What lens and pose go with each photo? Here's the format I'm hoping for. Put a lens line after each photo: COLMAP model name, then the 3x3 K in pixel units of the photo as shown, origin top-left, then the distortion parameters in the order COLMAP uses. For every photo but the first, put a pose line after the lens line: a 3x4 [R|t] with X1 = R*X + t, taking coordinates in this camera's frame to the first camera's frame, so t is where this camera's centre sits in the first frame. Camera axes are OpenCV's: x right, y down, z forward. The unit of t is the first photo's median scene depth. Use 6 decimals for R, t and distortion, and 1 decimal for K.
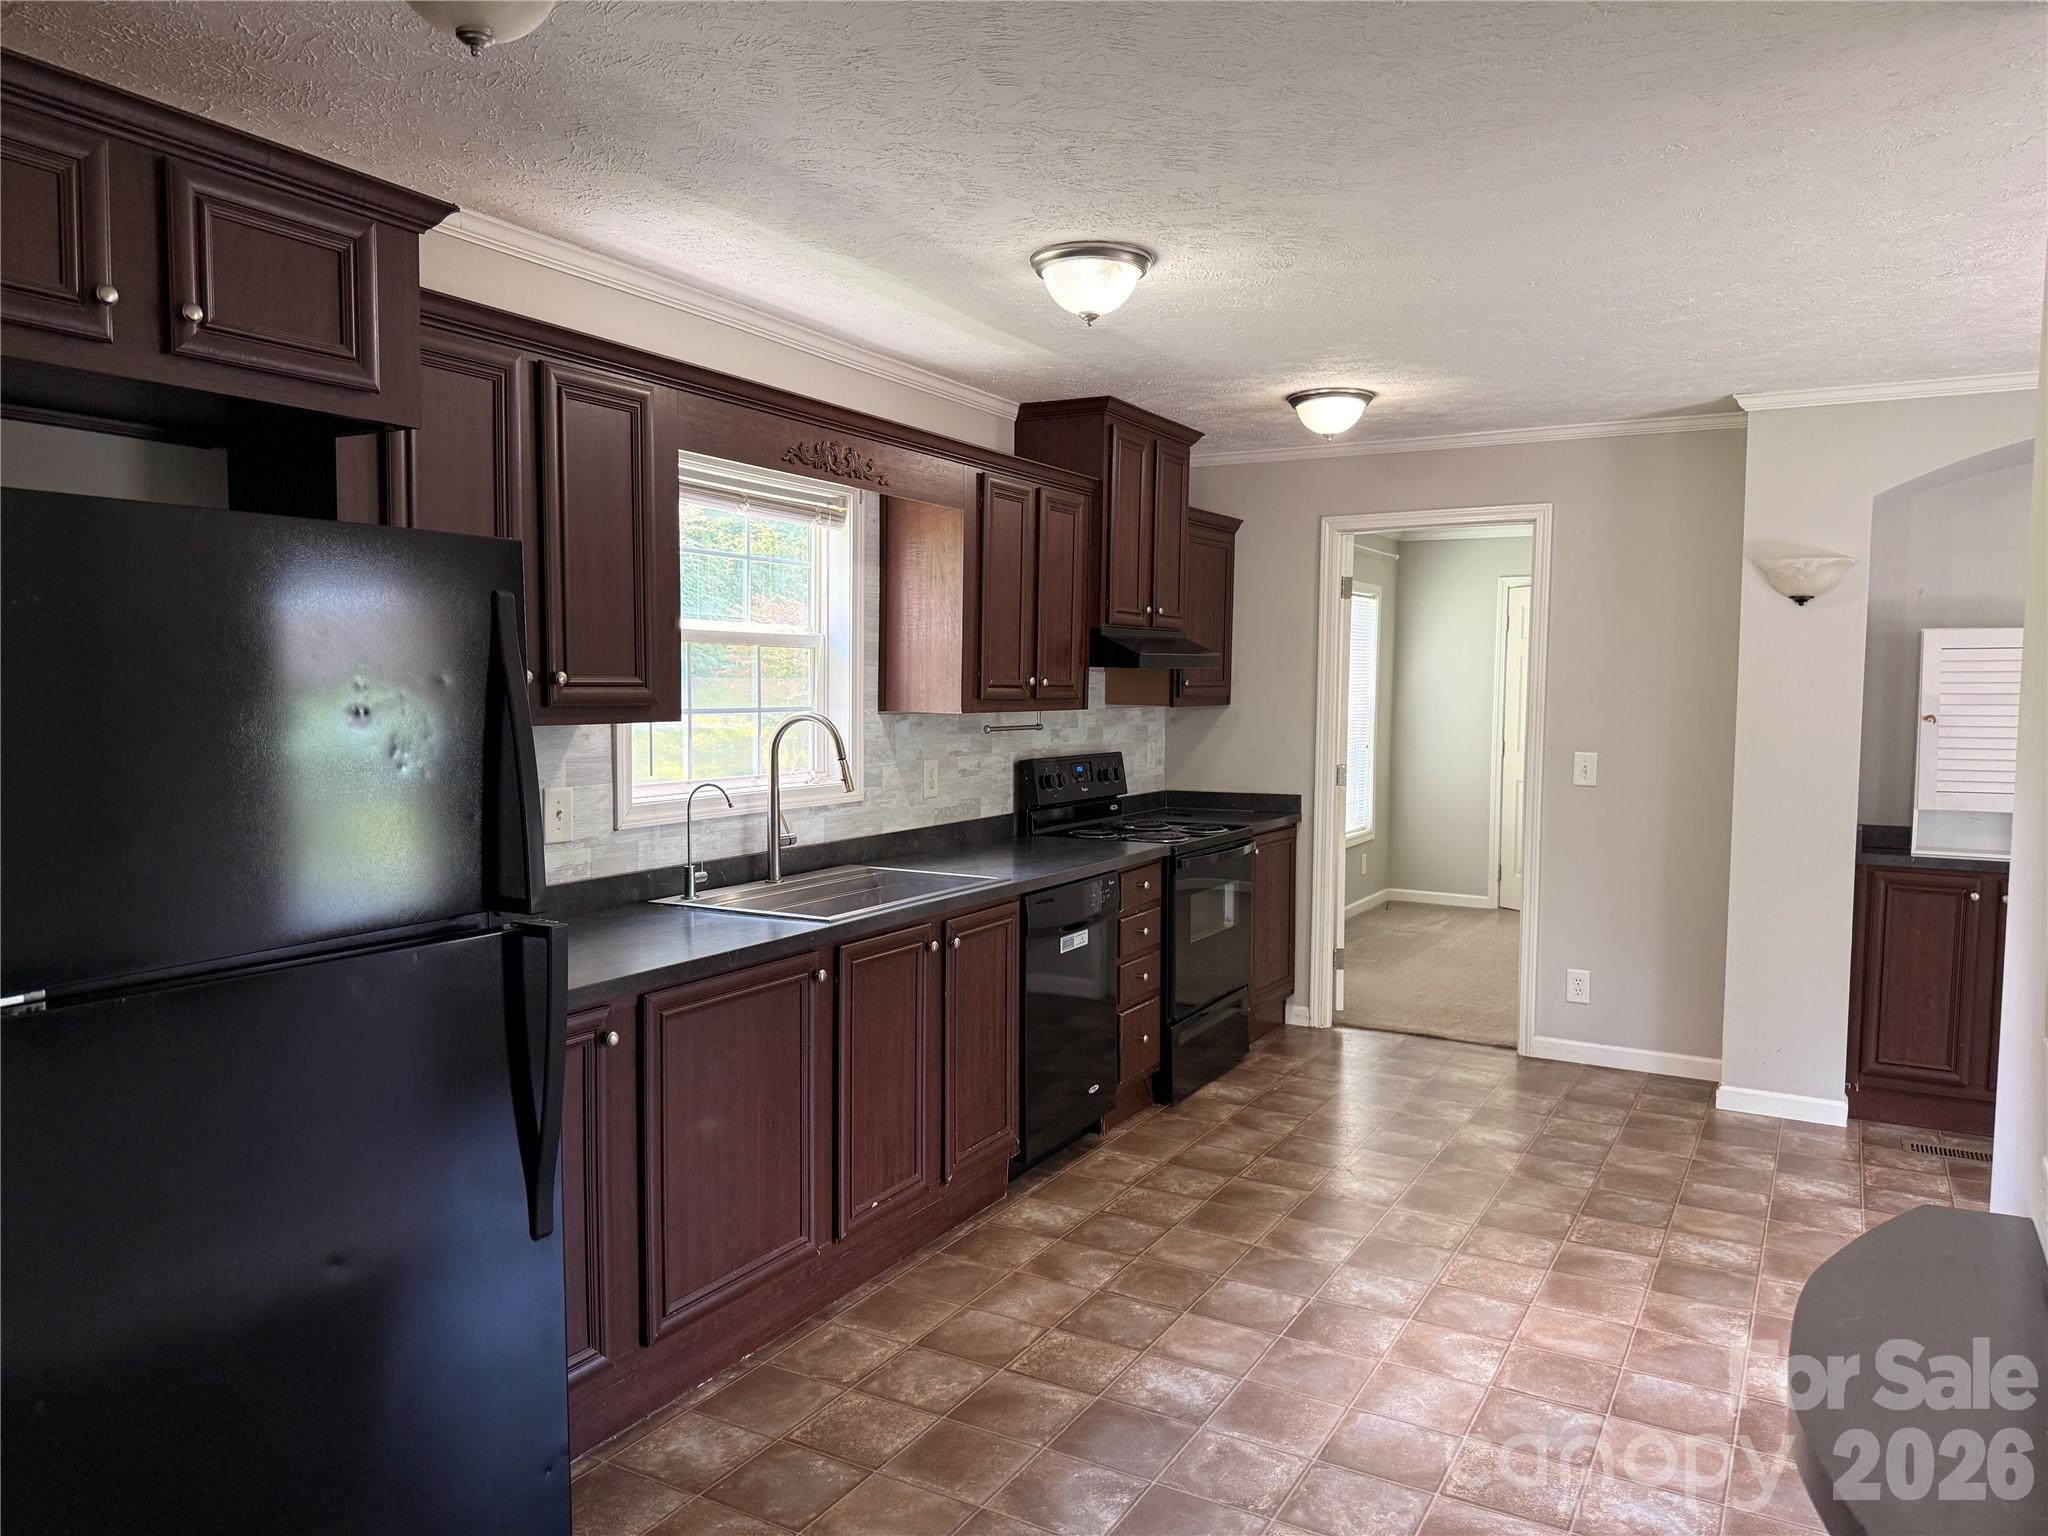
lens RADIAL K [[1415.3, 0, 1024.0], [0, 1415.3, 768.0], [0, 0, 1]] dist [0.142179, -0.234259]
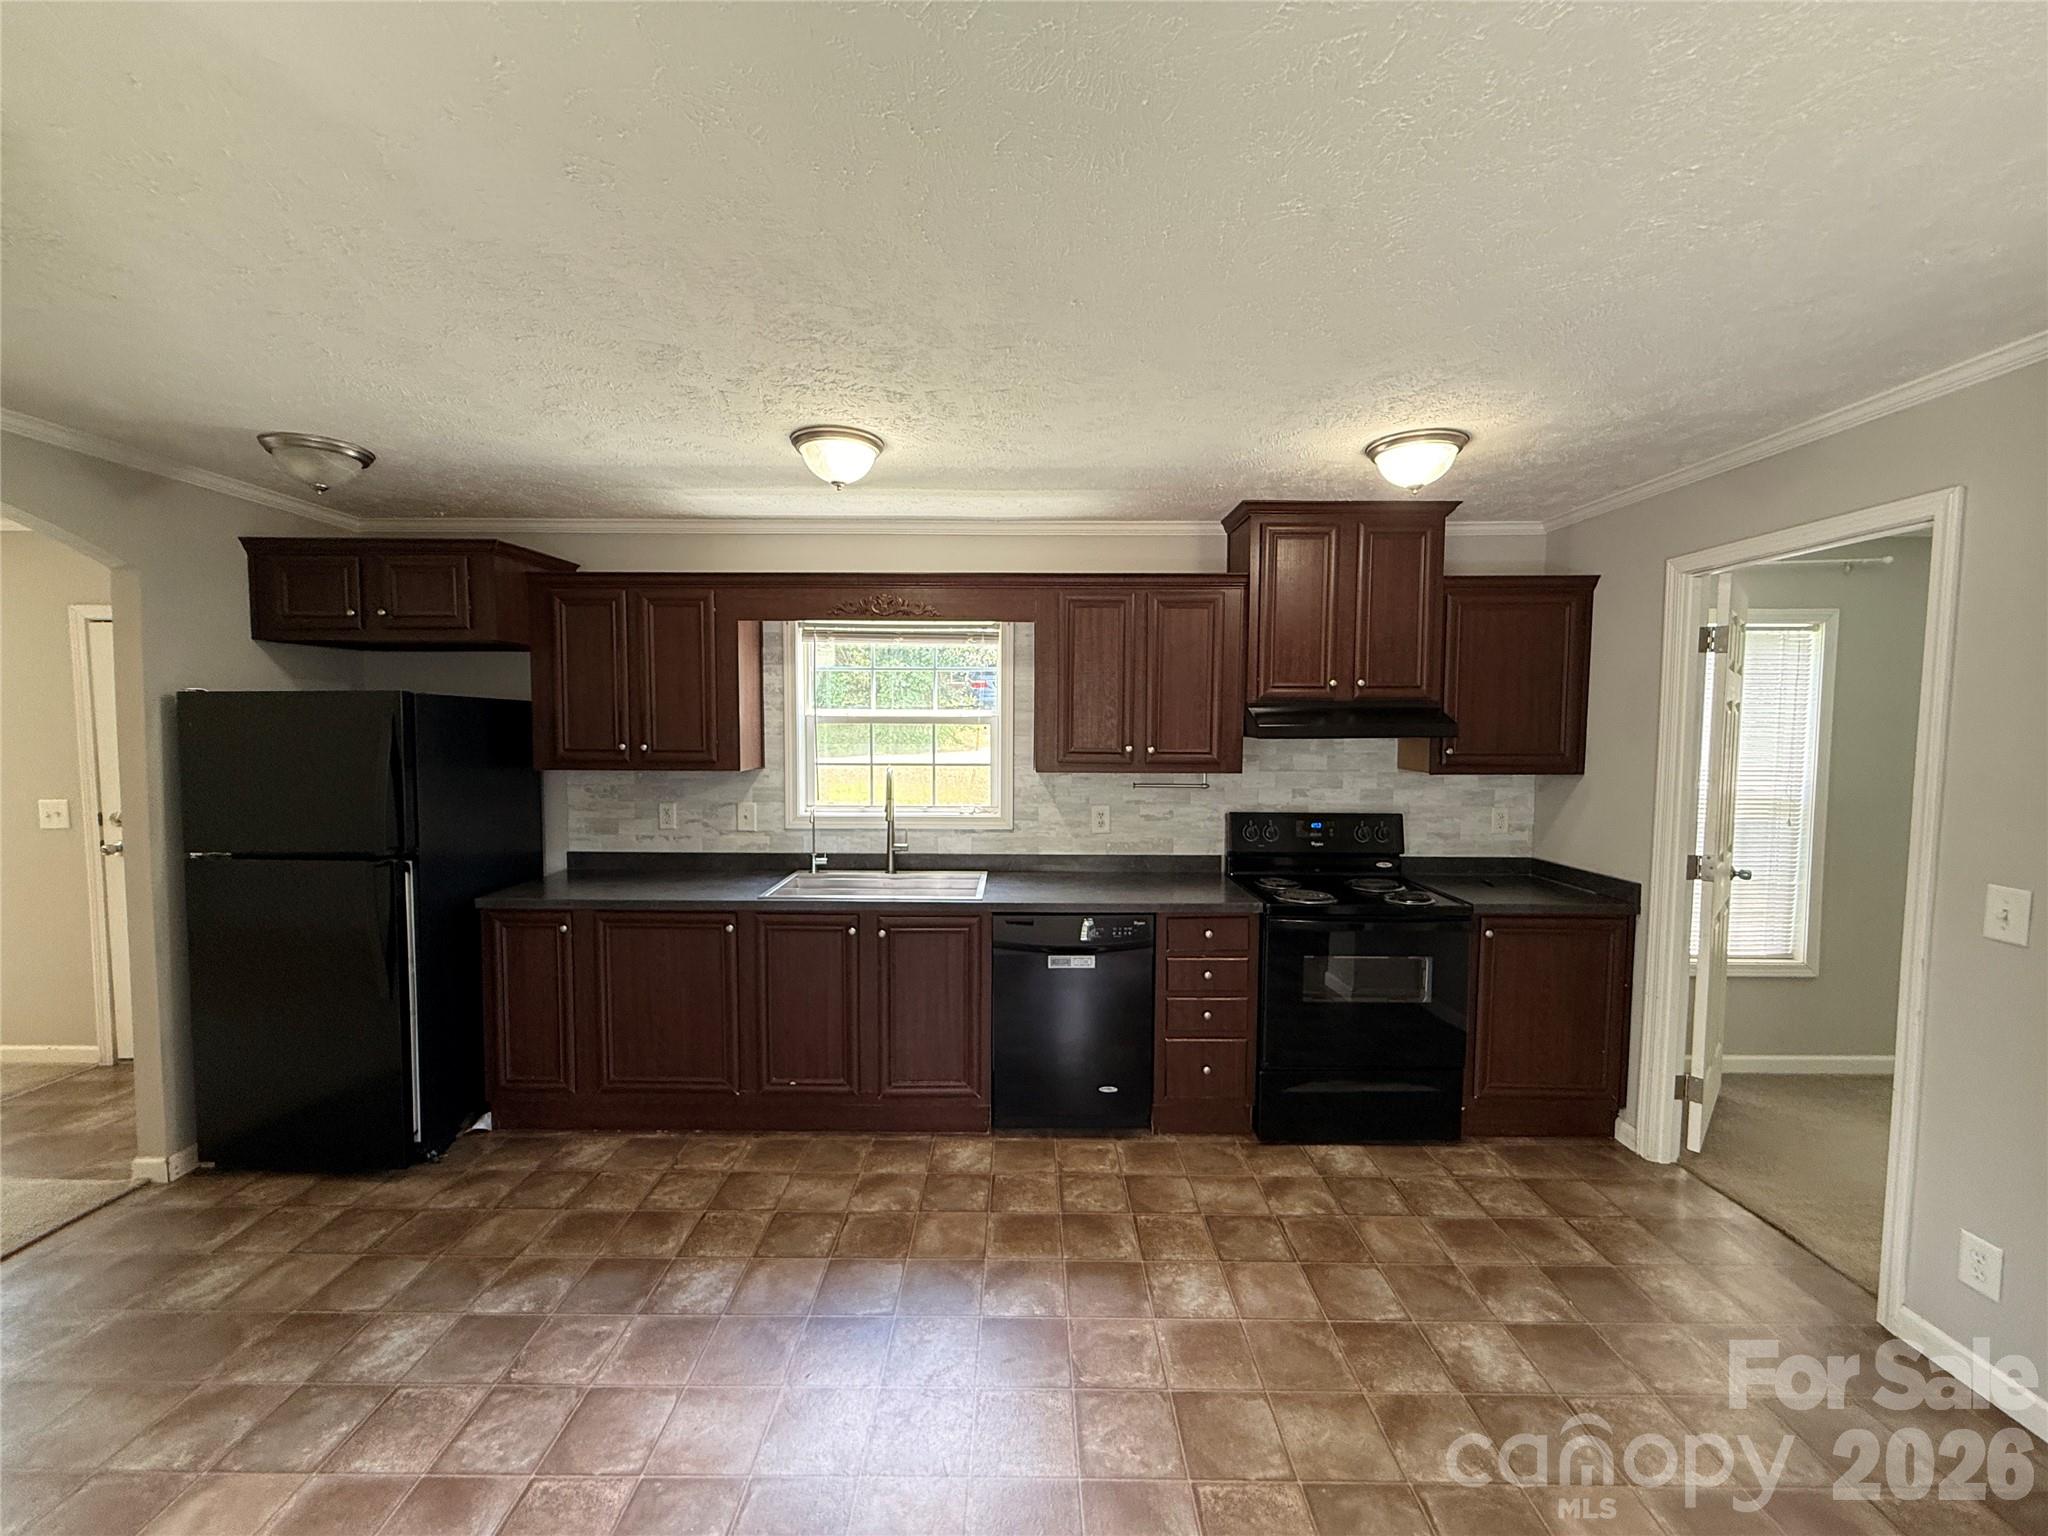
lens RADIAL K [[809.8, 0, 1024.0], [0, 809.8, 768.0], [0, 0, 1]] dist [0.001091, 0.000268]
pose [[0.492540, 0.043482, -0.869203, 0.607372], [-0.054958, 0.998312, 0.018798, -0.055731], [0.868553, 0.038511, 0.494098, 0.599337]]
